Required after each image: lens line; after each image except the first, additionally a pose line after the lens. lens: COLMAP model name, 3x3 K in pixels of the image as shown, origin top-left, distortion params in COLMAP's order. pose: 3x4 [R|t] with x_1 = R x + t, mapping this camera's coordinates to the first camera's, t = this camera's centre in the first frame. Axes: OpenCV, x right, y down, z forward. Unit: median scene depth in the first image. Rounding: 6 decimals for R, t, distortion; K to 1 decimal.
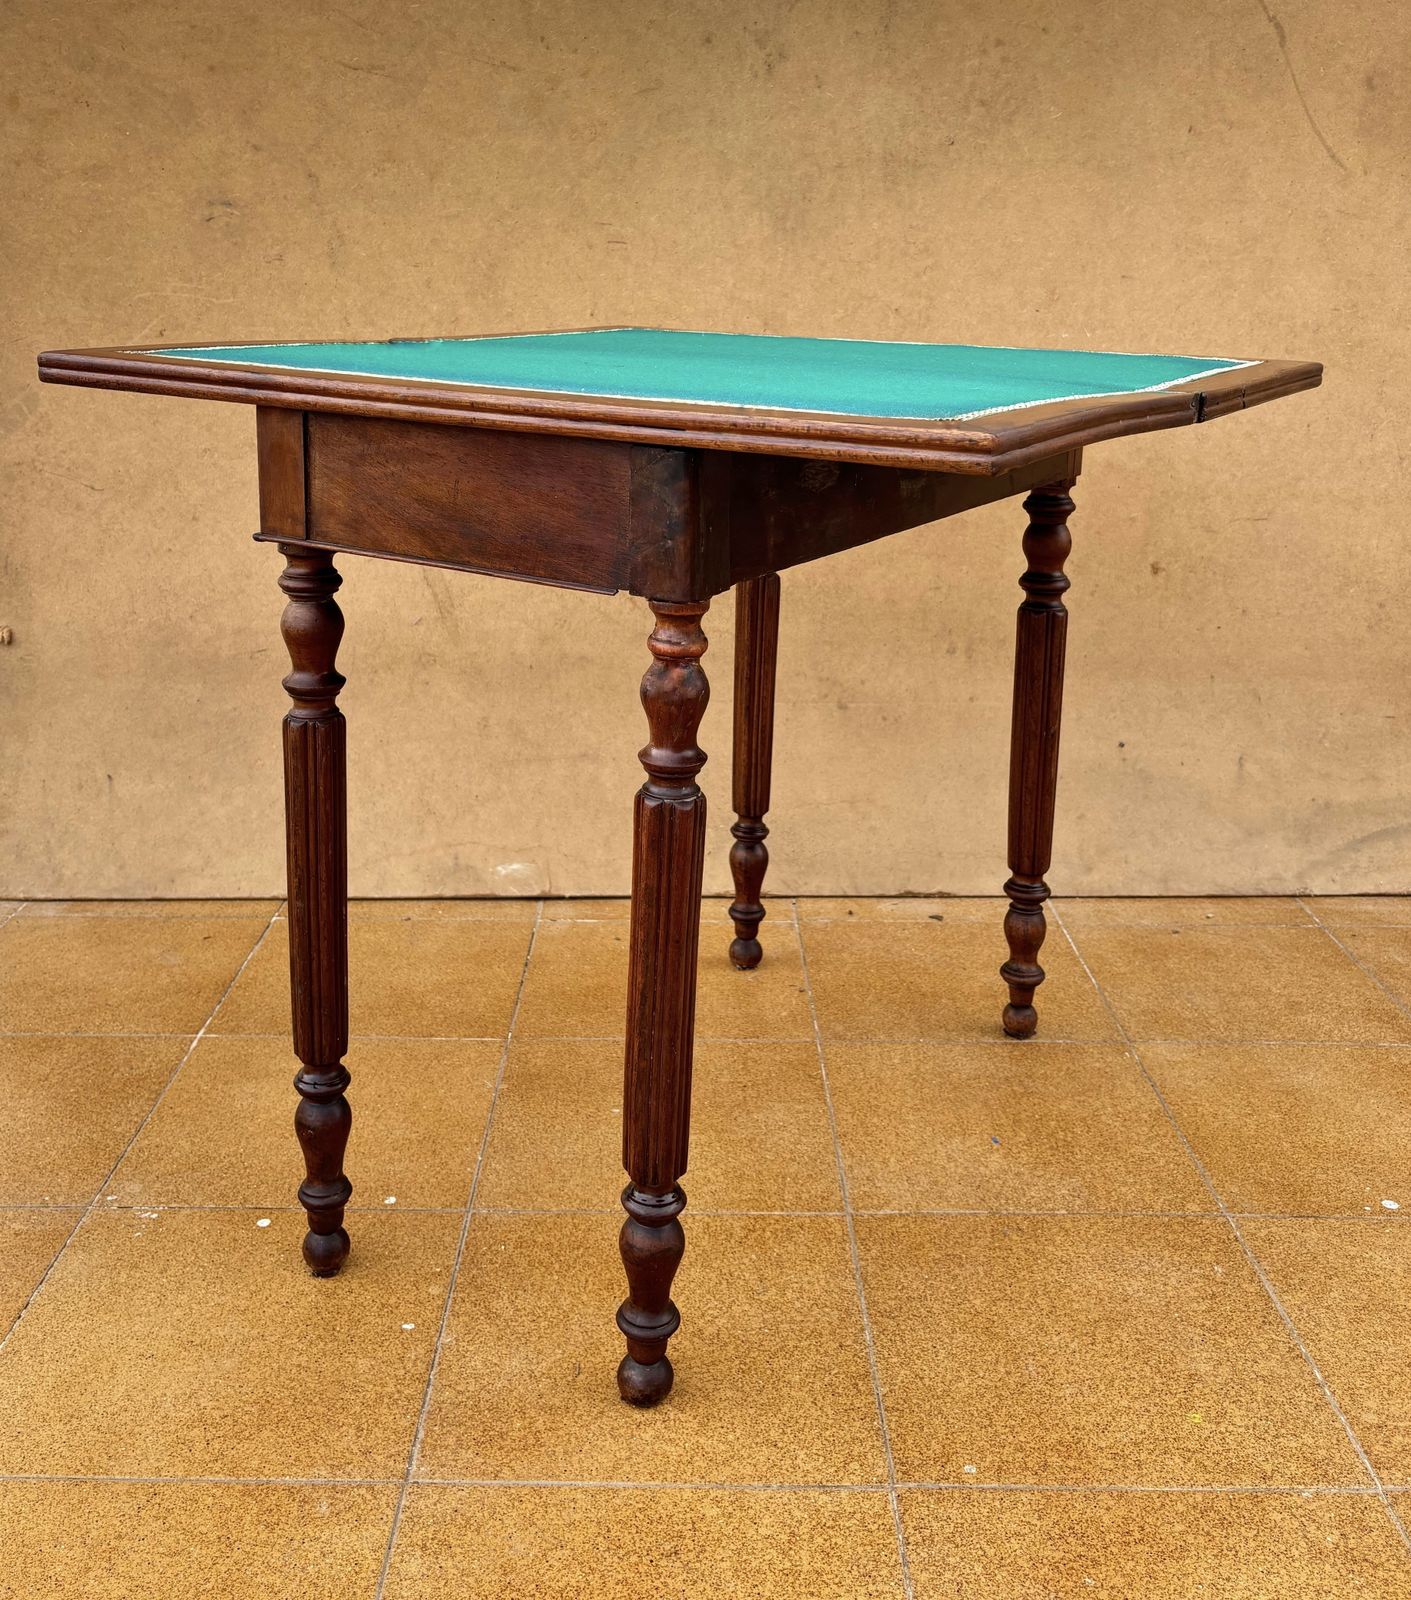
lens RADIAL K [[1676.1, 0, 674.7], [0, 1676.1, 578.8], [0, 0, 1]] dist [0.016840, 0.000000]
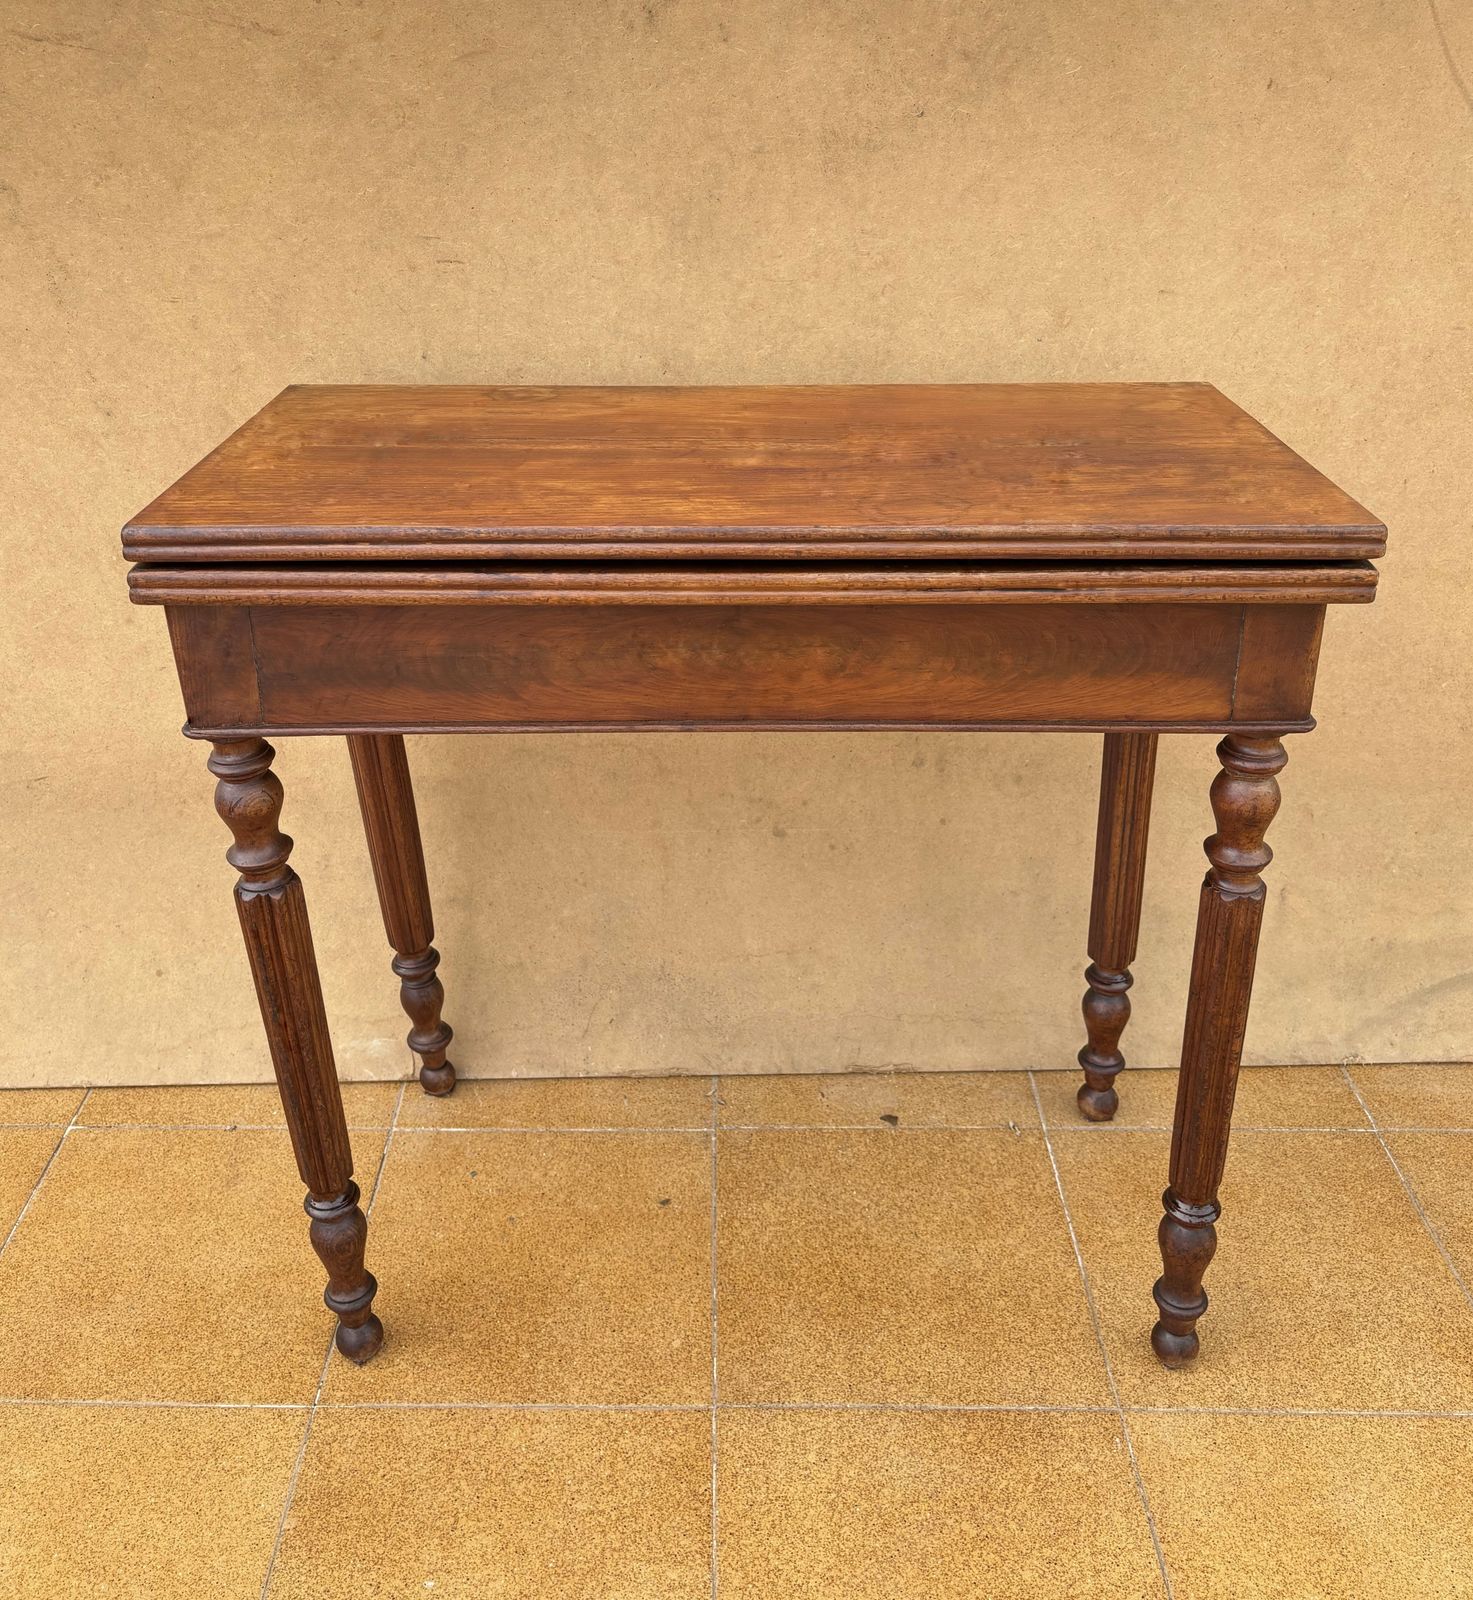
lens RADIAL K [[1575.5, 0, 675.3], [0, 1575.5, 594.0], [0, 0, 1]] dist [0.008088, 0.000000]
pose [[0.999462, -0.014420, -0.029446, 0.079597], [0.020515, 0.975601, 0.218591, -0.209191], [0.025575, -0.219078, 0.975372, 0.317794]]
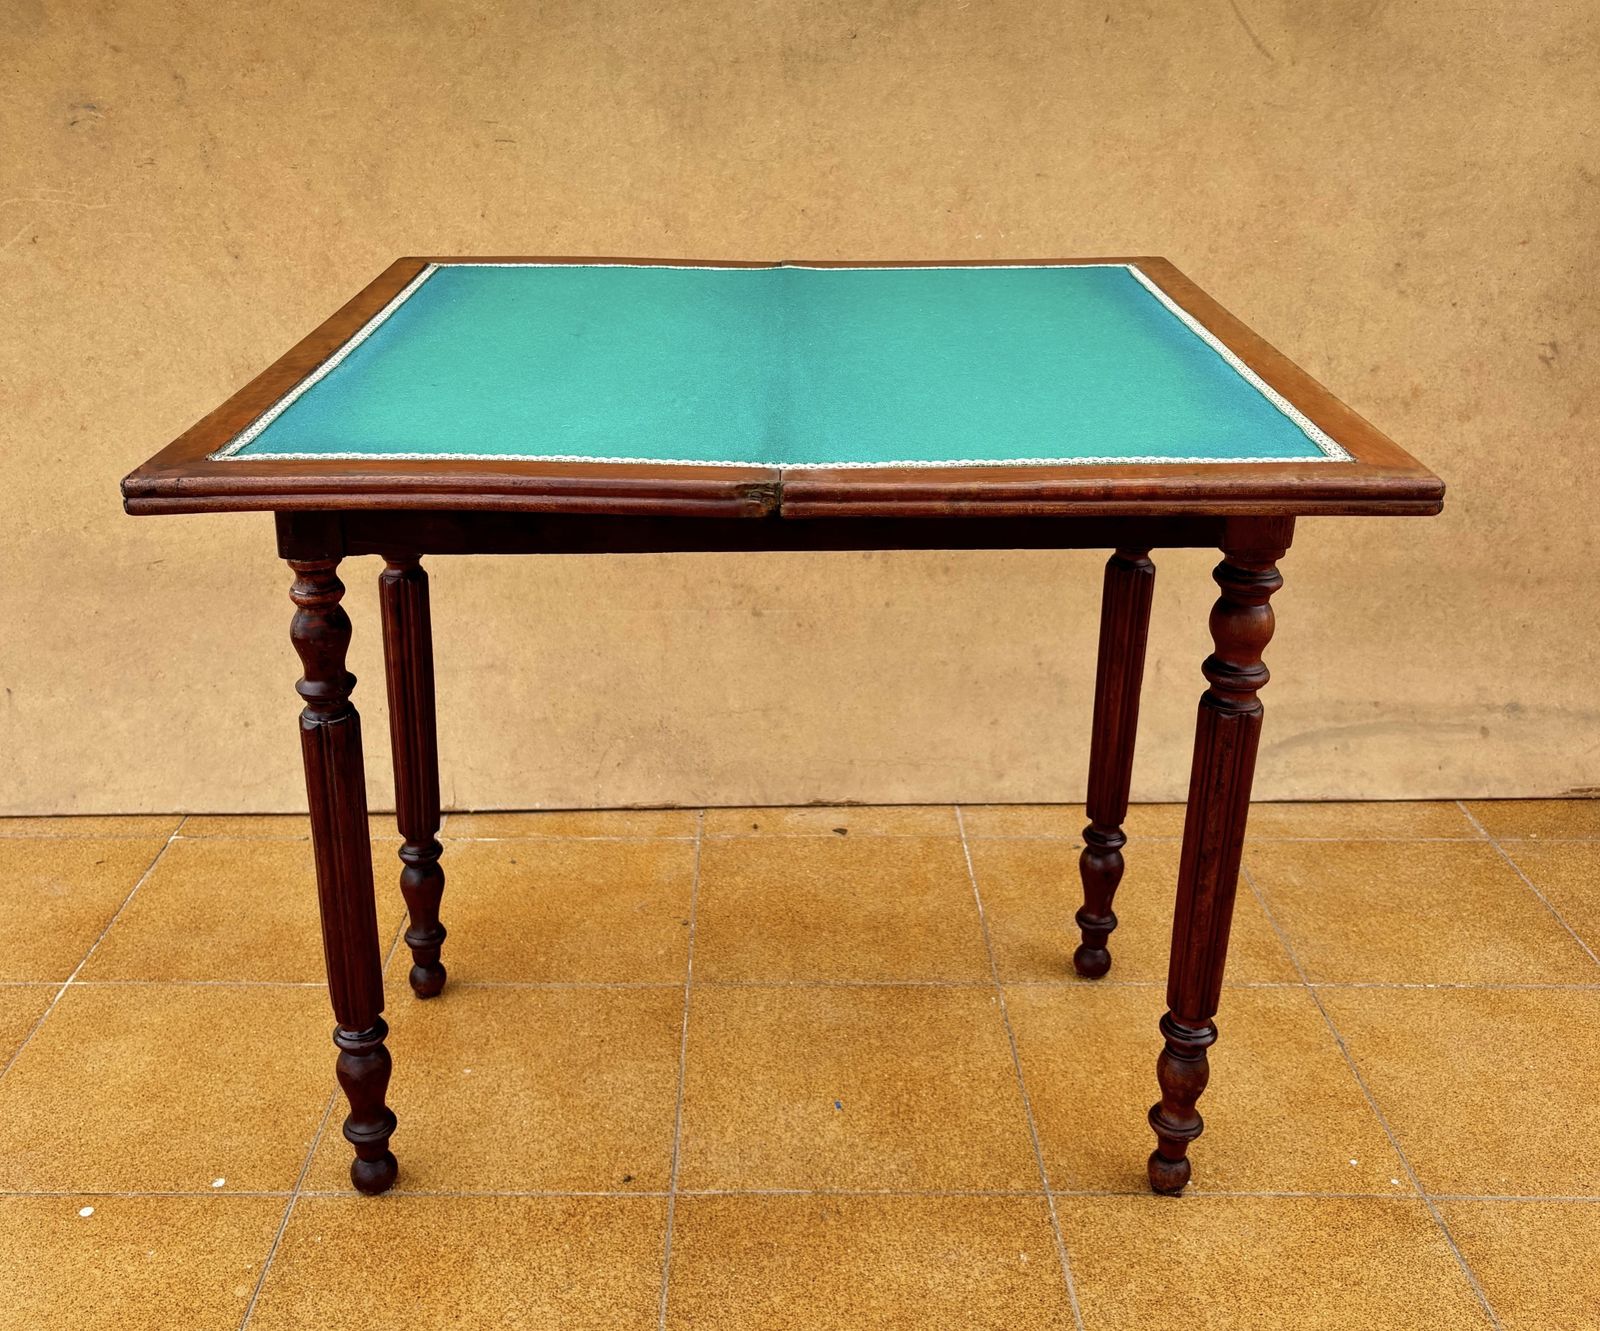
lens RADIAL K [[1699.8, 0, 760.3], [0, 1699.8, 496.9], [0, 0, 1]] dist [0.011225, 0.000000]
pose [[0.999981, -0.005778, -0.001922, 0.111583], [0.005944, 0.994784, 0.101826, -0.098325], [0.001323, -0.101835, 0.994800, 0.019293]]
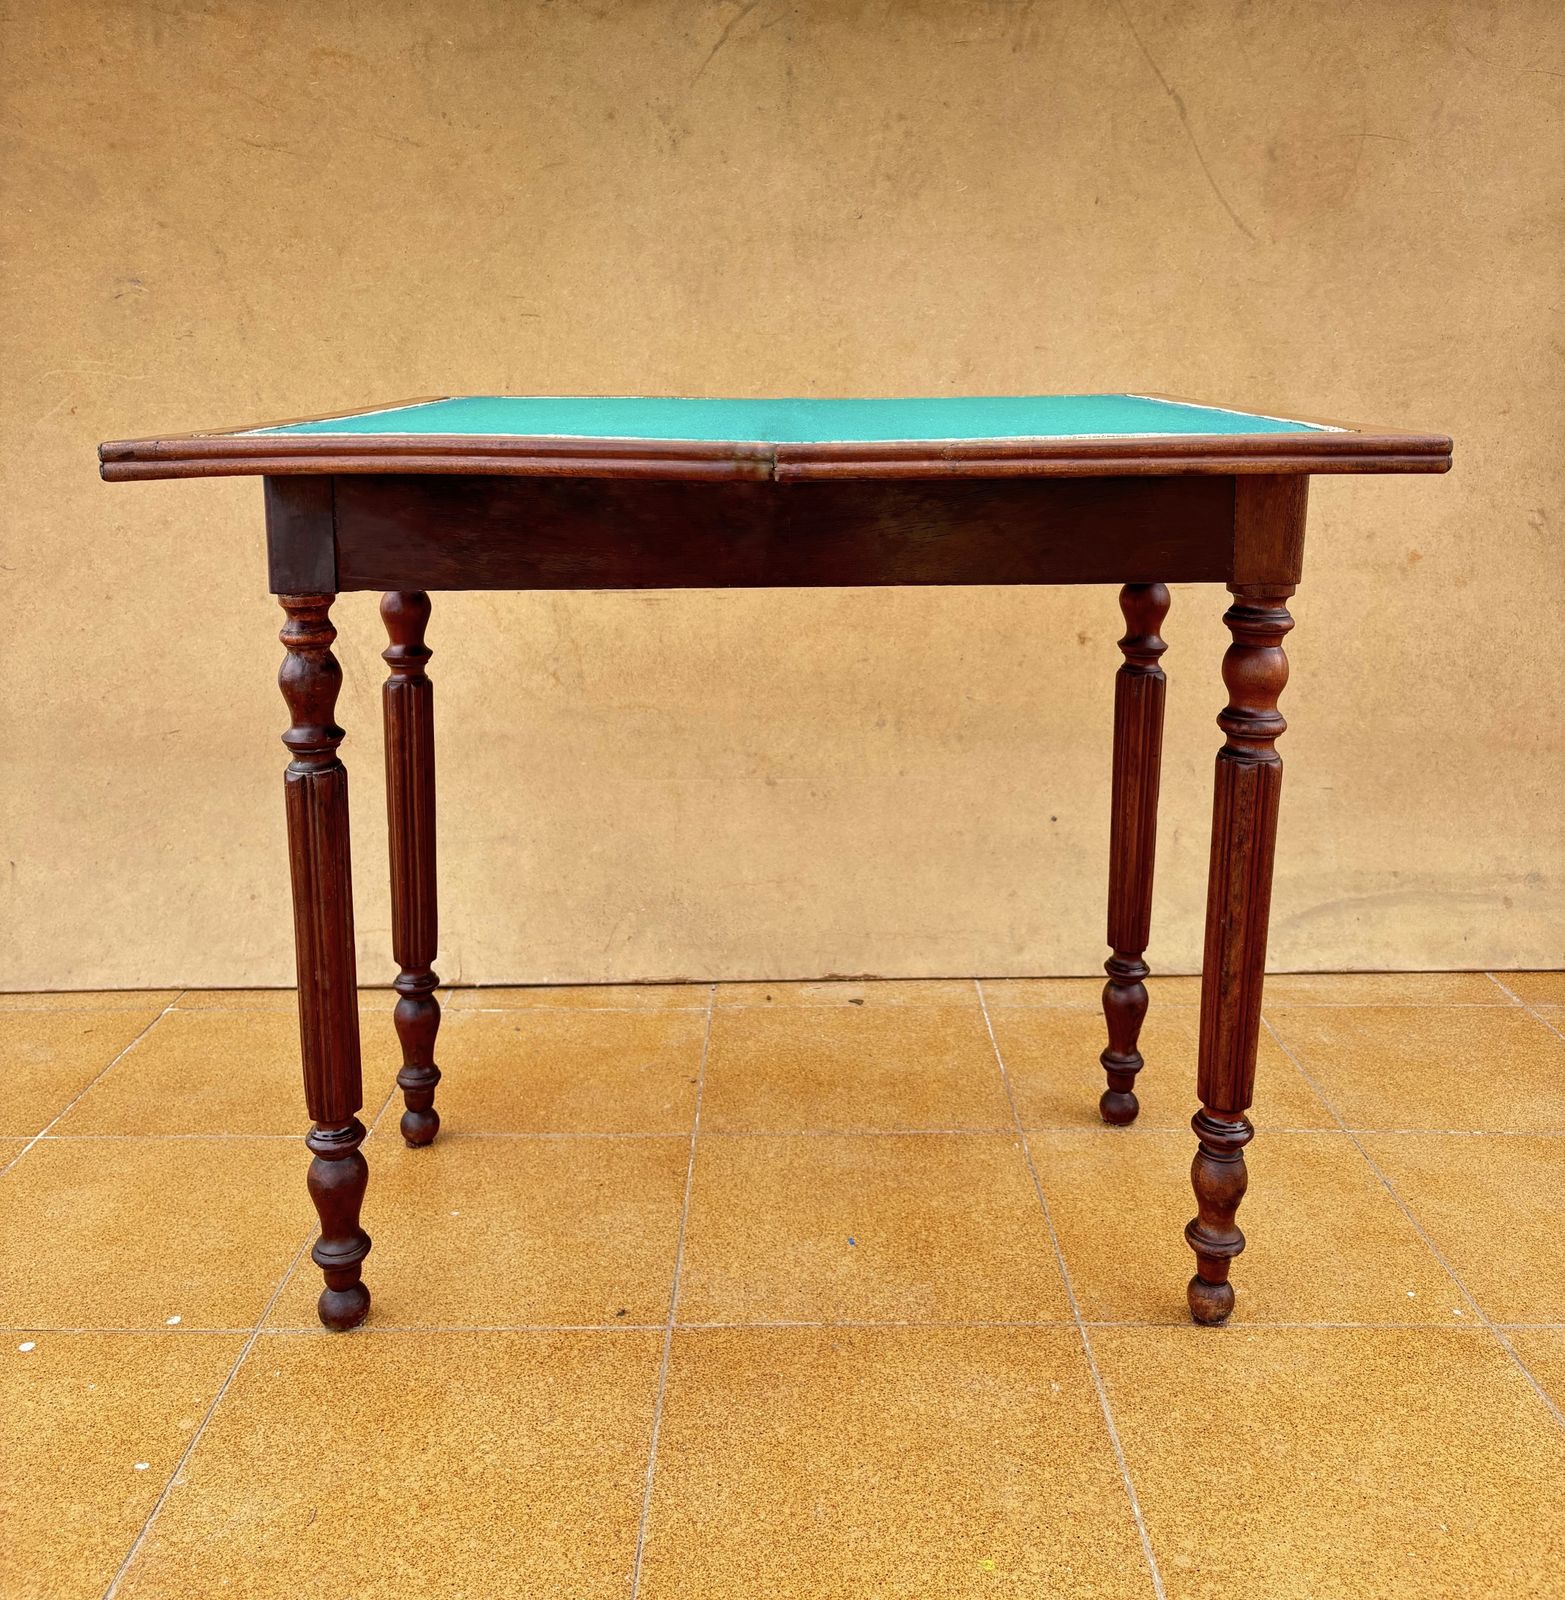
lens RADIAL K [[1592.2, 0, 799.7], [0, 1592.2, 547.1], [0, 0, 1]] dist [0.013488, 0.000000]
pose [[0.999944, -0.009370, 0.005007, 0.121143], [0.009755, 0.996482, -0.083232, 0.017437], [-0.004210, 0.083277, 0.996518, 0.064042]]
